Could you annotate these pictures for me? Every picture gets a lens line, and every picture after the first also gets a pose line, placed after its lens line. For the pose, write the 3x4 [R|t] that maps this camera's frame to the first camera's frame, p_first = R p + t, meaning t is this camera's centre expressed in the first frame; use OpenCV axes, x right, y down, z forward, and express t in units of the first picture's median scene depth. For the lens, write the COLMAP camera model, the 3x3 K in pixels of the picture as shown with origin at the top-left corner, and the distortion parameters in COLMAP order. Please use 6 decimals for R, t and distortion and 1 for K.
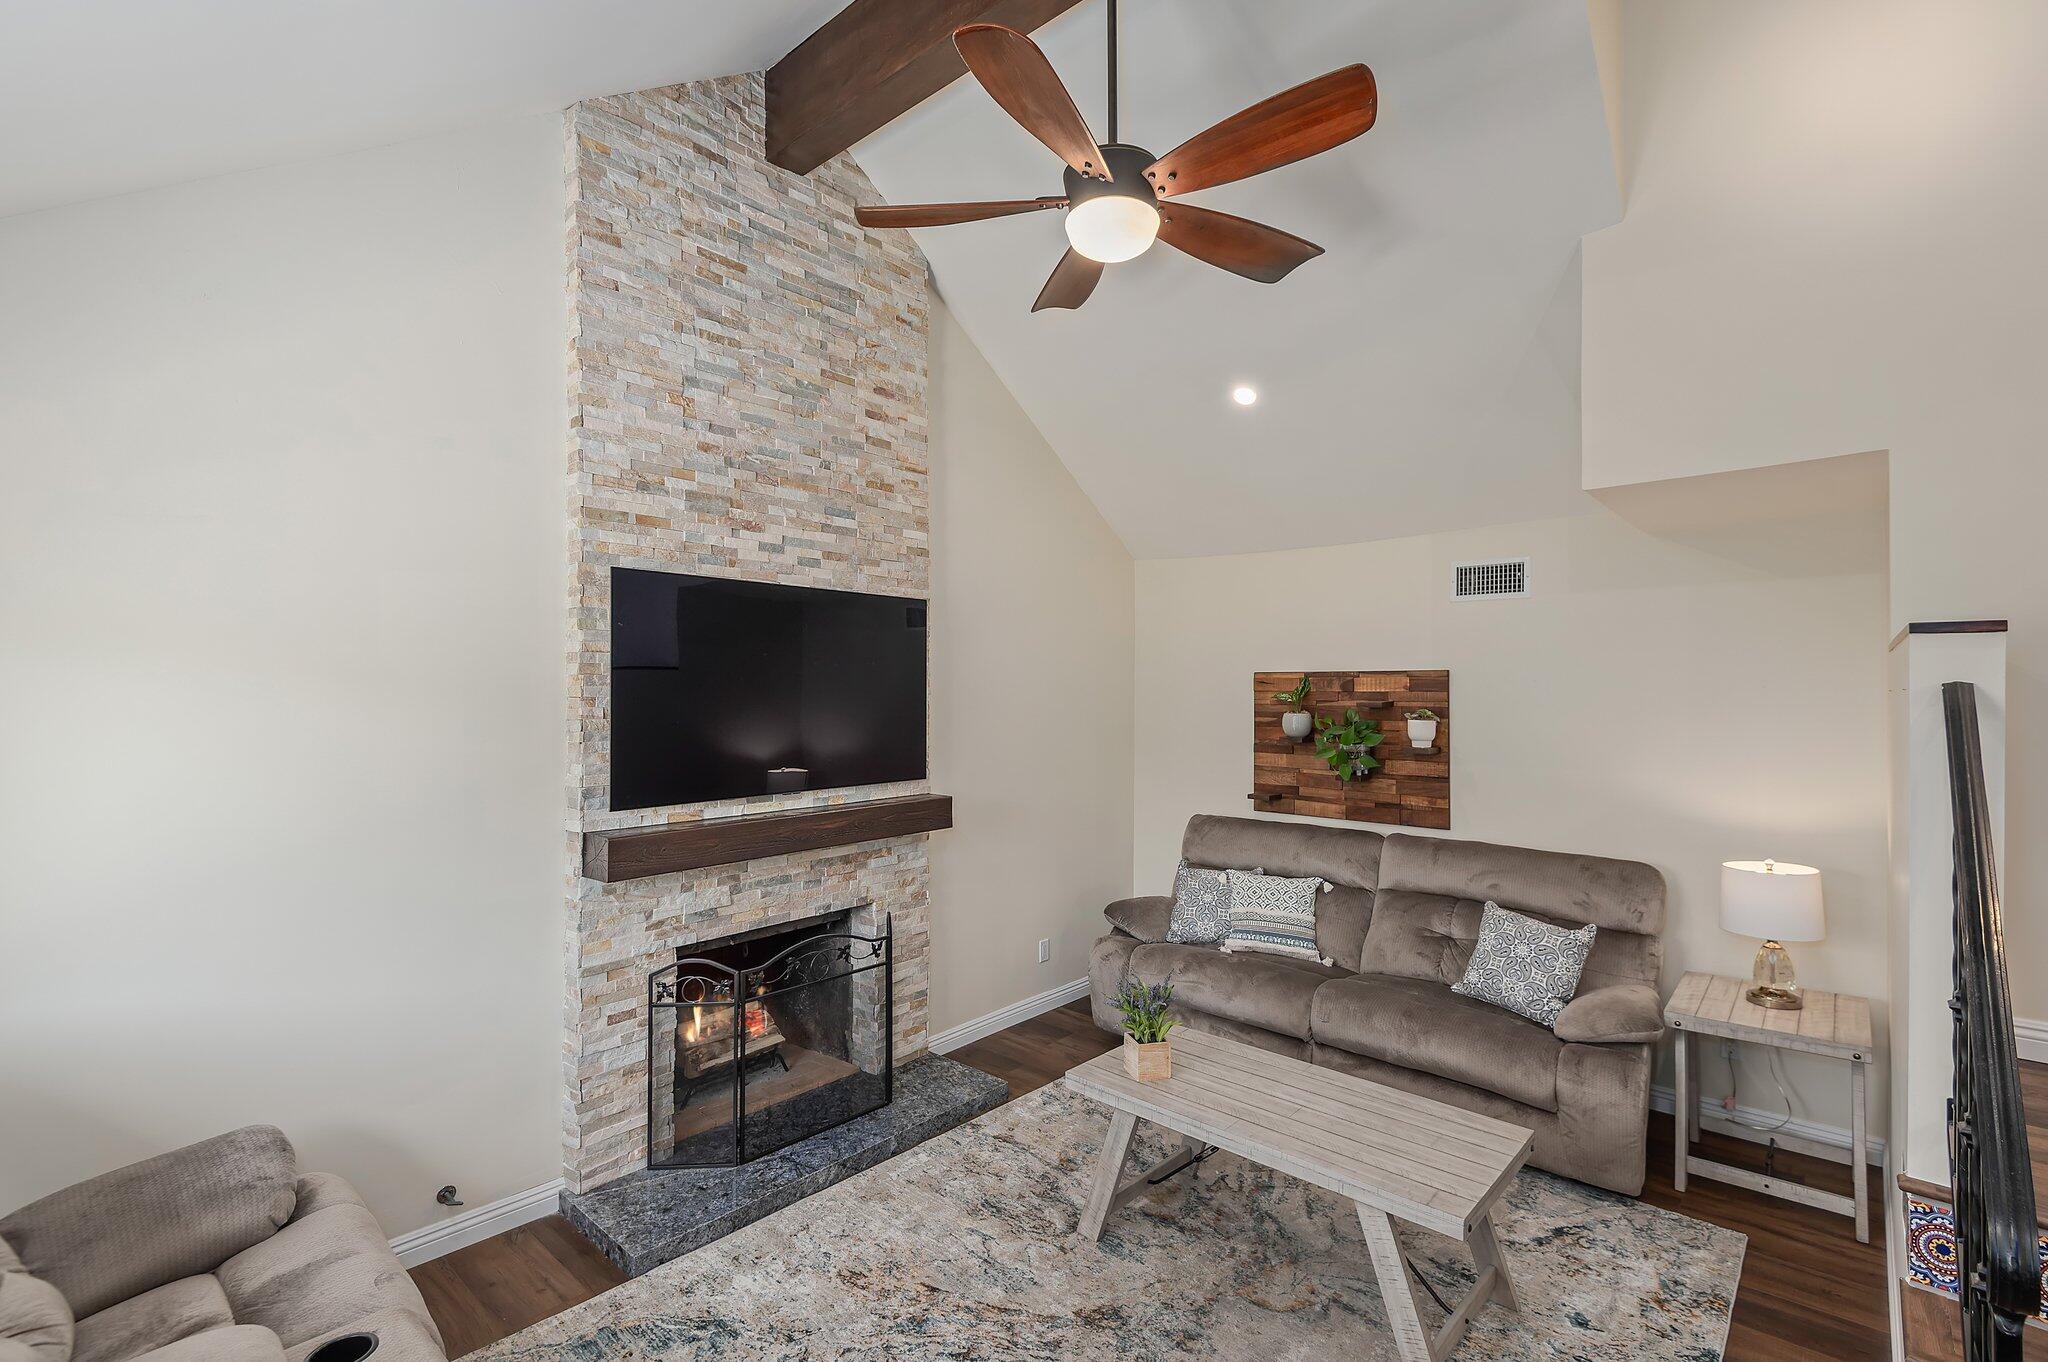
lens RADIAL K [[940.3, 0, 1032.6], [0, 940.3, 684.1], [0, 0, 1]] dist [0.004822, -0.000545]
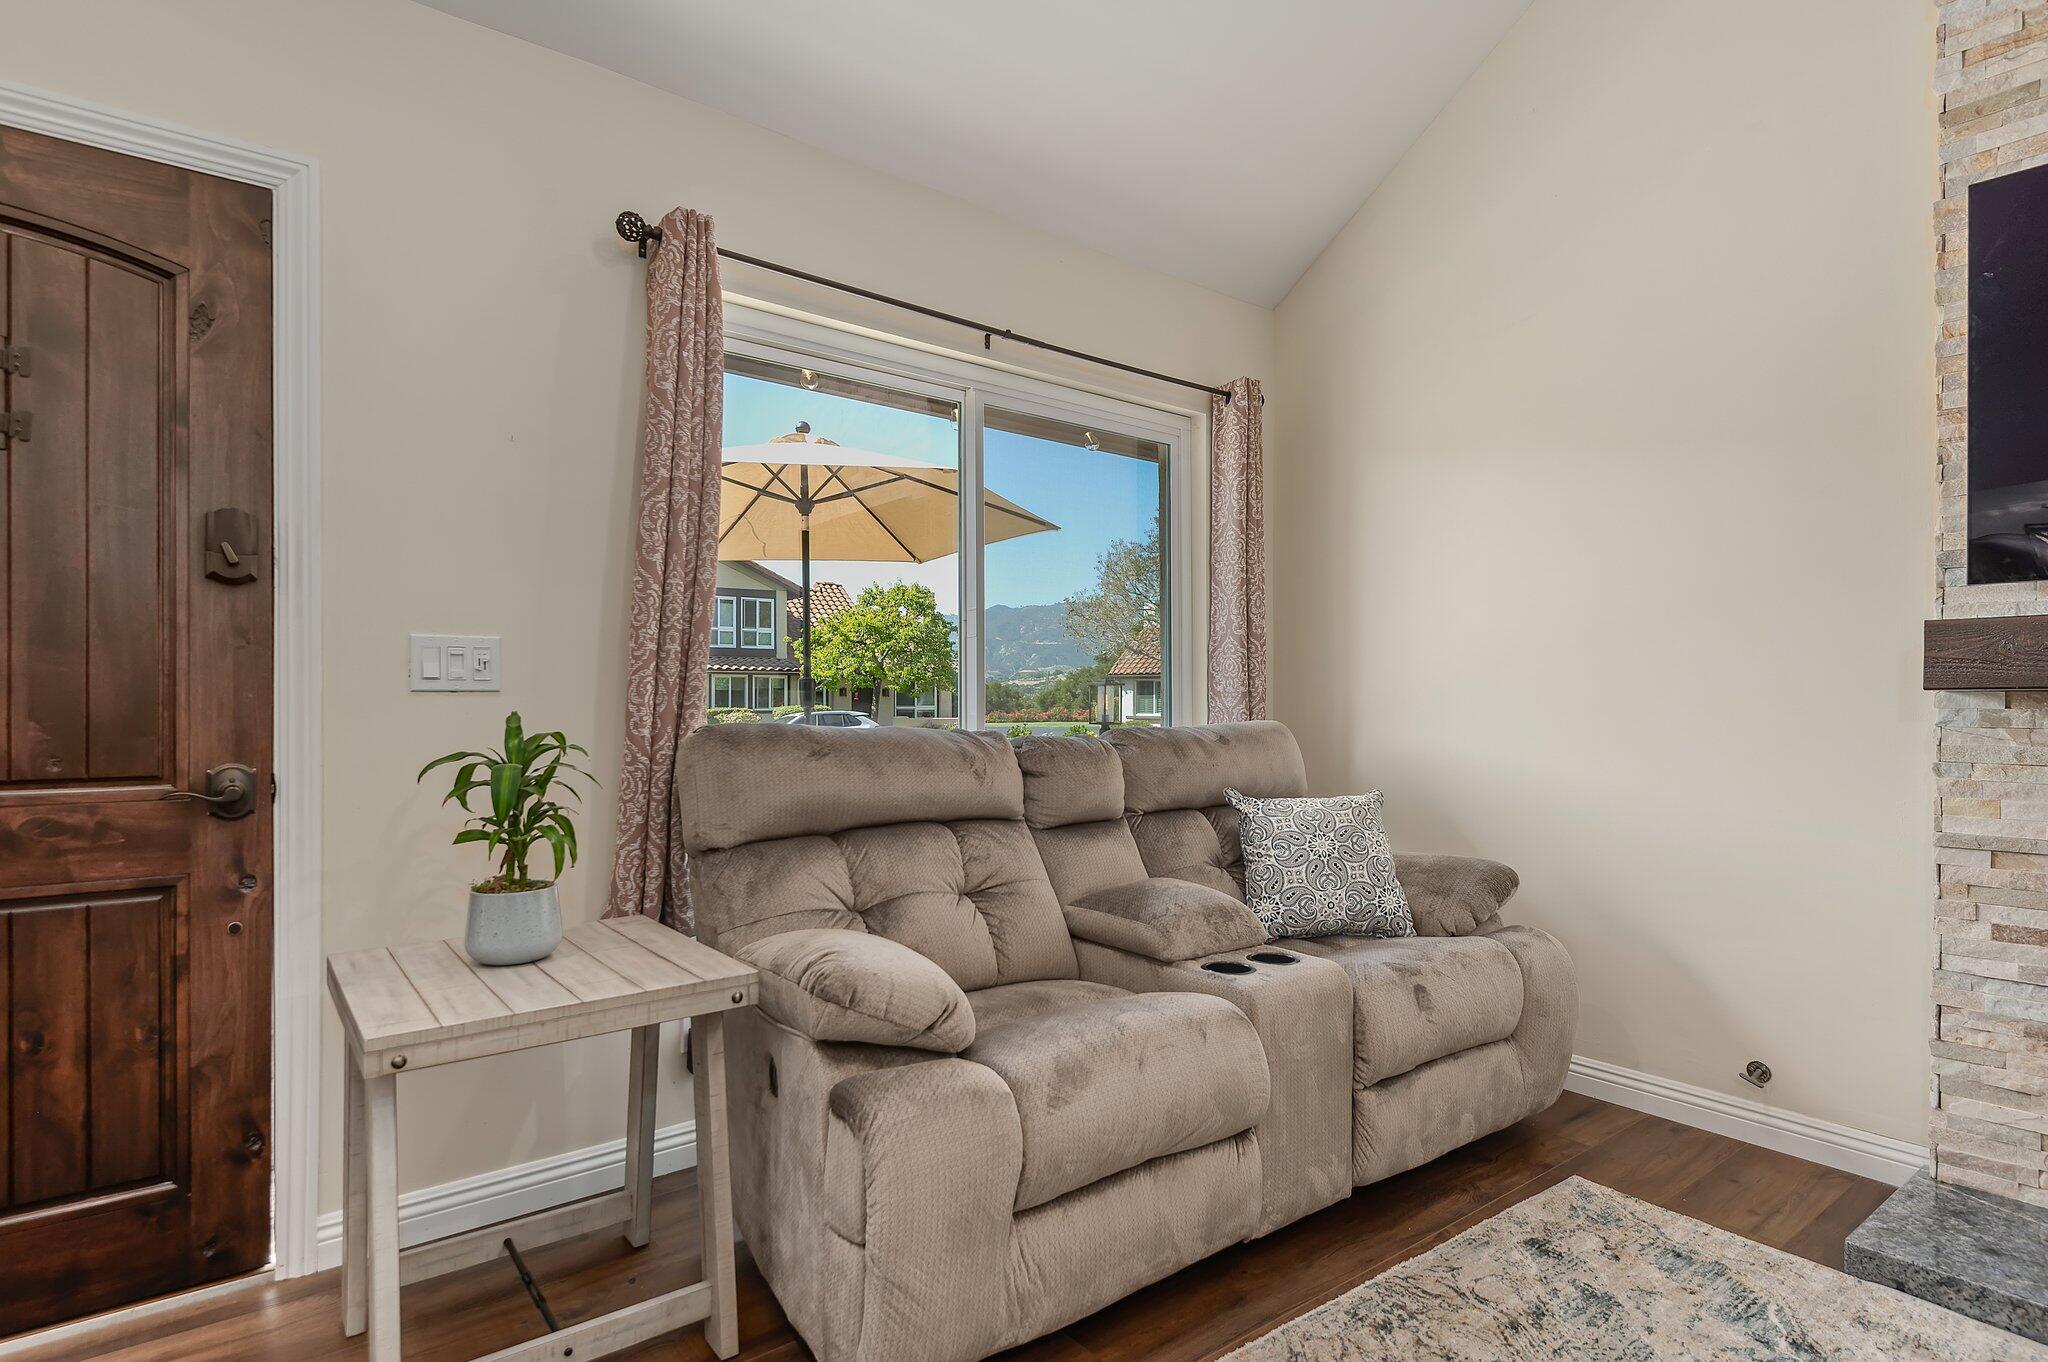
lens RADIAL K [[1098.5, 0, 1030.8], [0, 1098.5, 695.2], [0, 0, 1]] dist [0.025472, -0.000277]
pose [[-0.162777, 0.001995, -0.986661, 0.377300], [0.002550, 0.999995, 0.001601, 0.203791], [0.986660, -0.002255, -0.162782, 0.507842]]
